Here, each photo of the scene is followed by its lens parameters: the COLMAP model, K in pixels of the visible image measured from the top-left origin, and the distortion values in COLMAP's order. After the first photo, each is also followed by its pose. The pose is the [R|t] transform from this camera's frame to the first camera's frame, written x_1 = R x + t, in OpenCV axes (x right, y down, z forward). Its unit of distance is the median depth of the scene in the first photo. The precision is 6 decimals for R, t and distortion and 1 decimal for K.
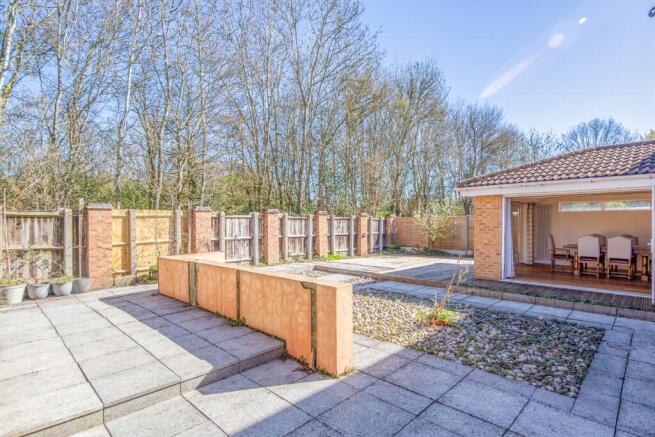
lens RADIAL K [[310.3, 0, 327.5], [0, 310.3, 218.5], [0, 0, 1]] dist [-0.000543, -0.000763]
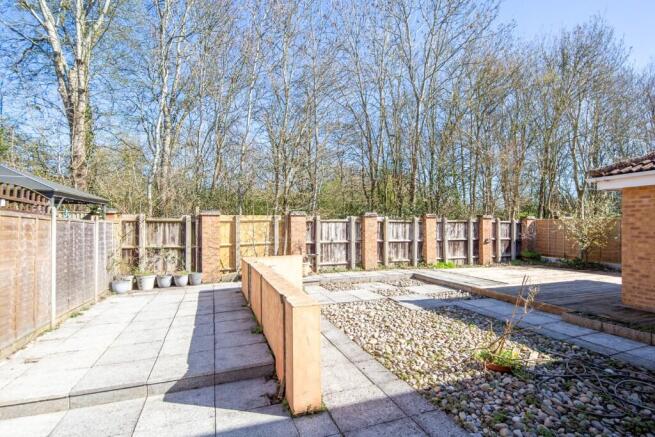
lens RADIAL K [[310.3, 0, 327.5], [0, 310.3, 218.5], [0, 0, 1]] dist [-0.000543, -0.000763]
pose [[0.914527, -0.011094, -0.404373, 0.133128], [0.006409, 0.999896, -0.012938, 0.000169], [0.404474, 0.009241, 0.914503, 0.083323]]
